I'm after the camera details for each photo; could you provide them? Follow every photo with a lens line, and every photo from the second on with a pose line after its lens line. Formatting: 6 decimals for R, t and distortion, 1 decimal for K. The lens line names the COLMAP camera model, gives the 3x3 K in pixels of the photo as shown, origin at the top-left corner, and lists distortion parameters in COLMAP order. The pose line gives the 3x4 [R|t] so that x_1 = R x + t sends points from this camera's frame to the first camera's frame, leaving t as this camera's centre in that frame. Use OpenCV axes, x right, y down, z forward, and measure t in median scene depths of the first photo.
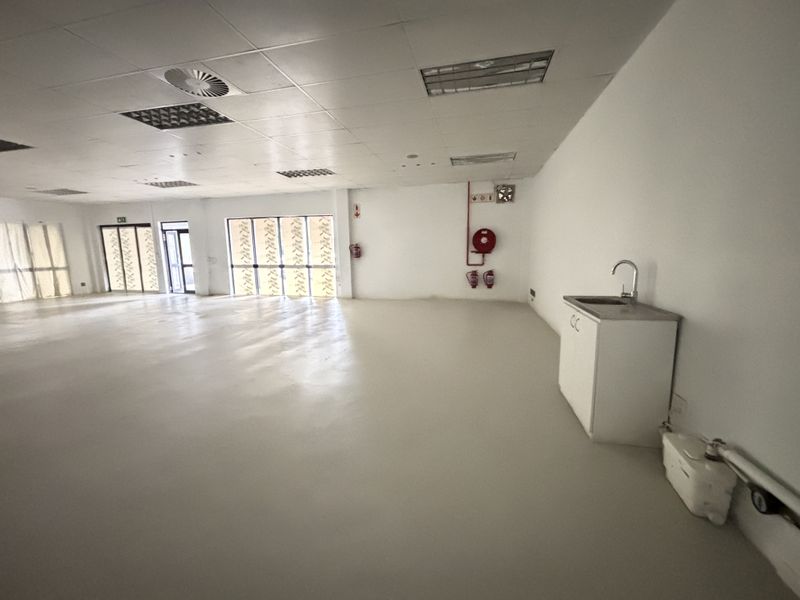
lens RADIAL K [[318.9, 0, 403.2], [0, 318.9, 306.0], [0, 0, 1]] dist [-0.004162, -0.002303]
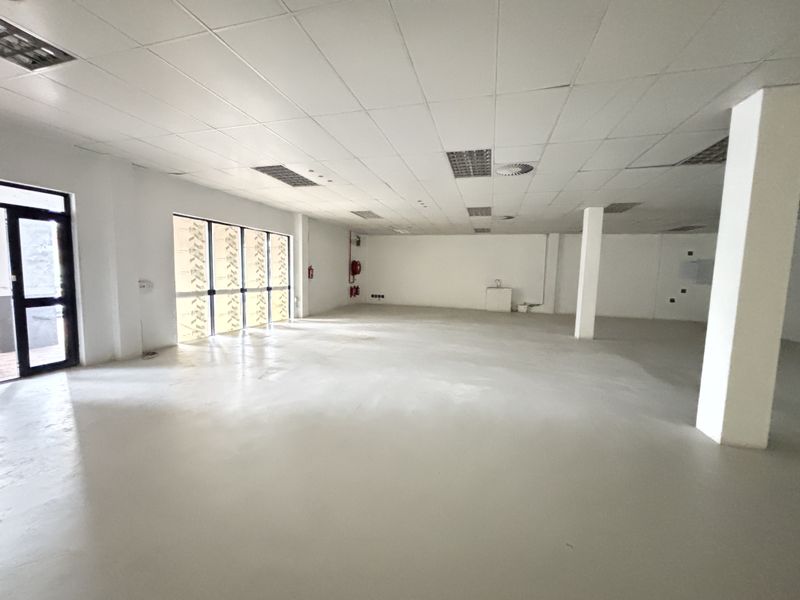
lens RADIAL K [[318.9, 0, 398.3], [0, 318.9, 303.2], [0, 0, 1]] dist [-0.004162, -0.002303]
pose [[0.043148, -0.087801, 0.995203, -1.158028], [0.135777, 0.987404, 0.081226, -0.108029], [-0.989799, 0.131621, 0.054526, 0.603570]]
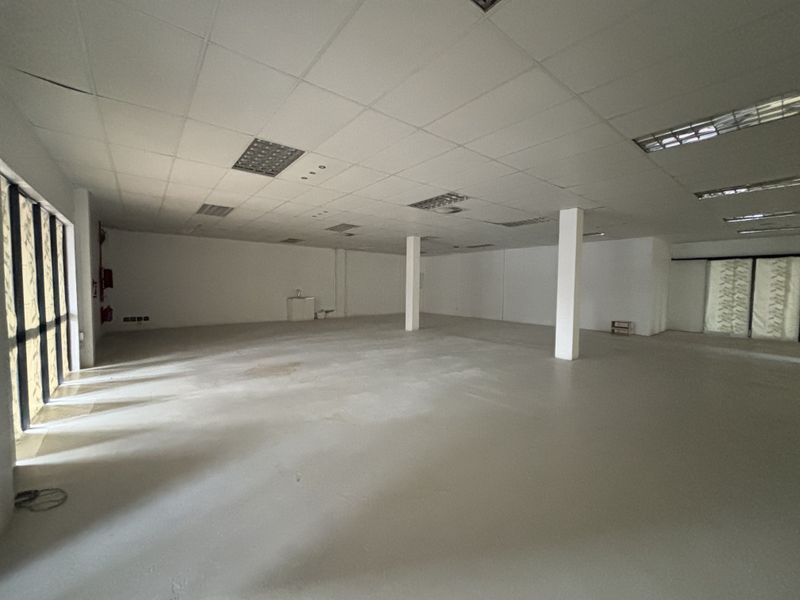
lens RADIAL K [[318.9, 0, 400.6], [0, 318.9, 295.6], [0, 0, 1]] dist [-0.004162, -0.002303]
pose [[-0.795803, -0.017521, 0.605302, -0.978603], [0.096895, 0.983018, 0.155844, -0.183826], [-0.597753, 0.182671, -0.780591, 1.050920]]
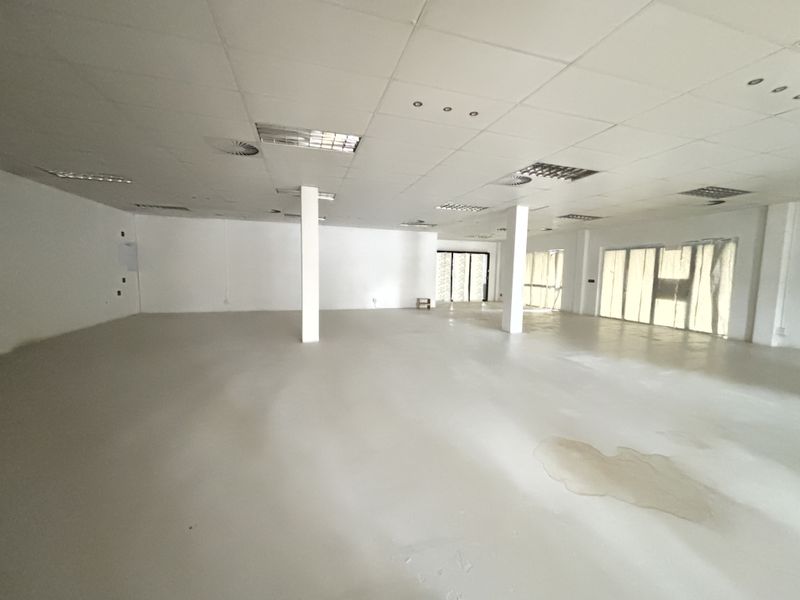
lens RADIAL K [[318.9, 0, 402.2], [0, 318.9, 299.4], [0, 0, 1]] dist [-0.004162, -0.002303]
pose [[-0.850189, 0.037930, -0.525110, -0.175139], [-0.099610, 0.967798, 0.231182, -0.155103], [0.516969, 0.248854, -0.819033, 0.834481]]
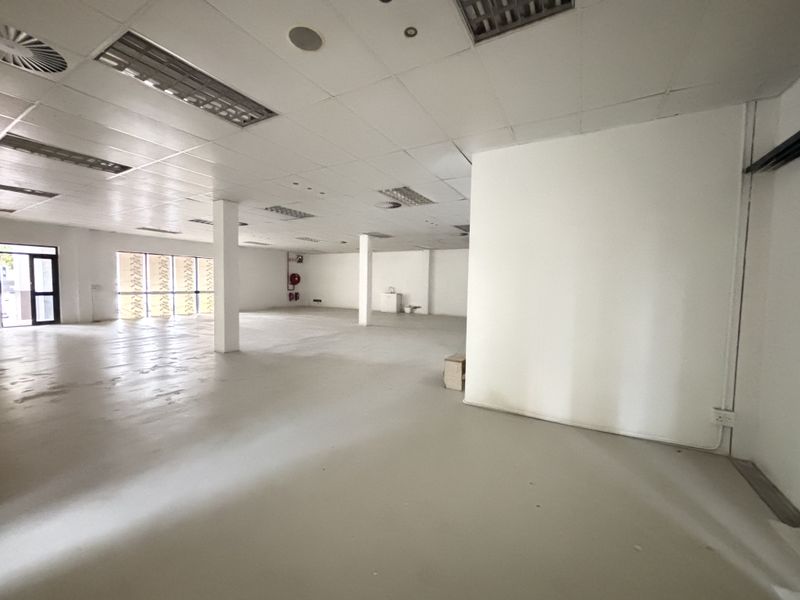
lens RADIAL K [[318.9, 0, 400.7], [0, 318.9, 301.9], [0, 0, 1]] dist [-0.004162, -0.002303]
pose [[0.269060, -0.044116, 0.962112, -1.408202], [0.135305, 0.990775, 0.007591, 0.029434], [-0.953572, 0.128136, 0.272547, -0.234626]]
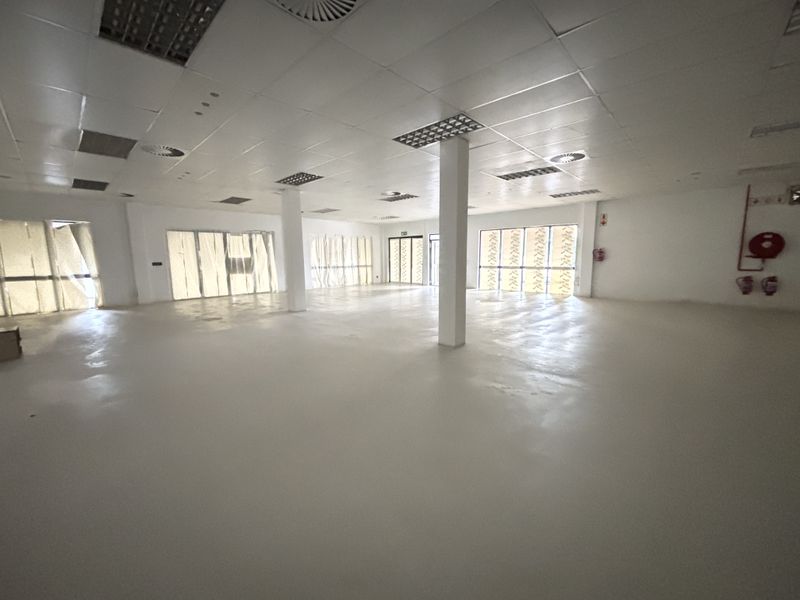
lens RADIAL K [[318.9, 0, 398.1], [0, 318.9, 300.7], [0, 0, 1]] dist [-0.004162, -0.002303]
pose [[0.860538, 0.070467, -0.504489, -0.170429], [-0.080146, 0.996780, 0.002519, 0.038394], [0.503042, 0.038265, 0.863415, -0.297419]]
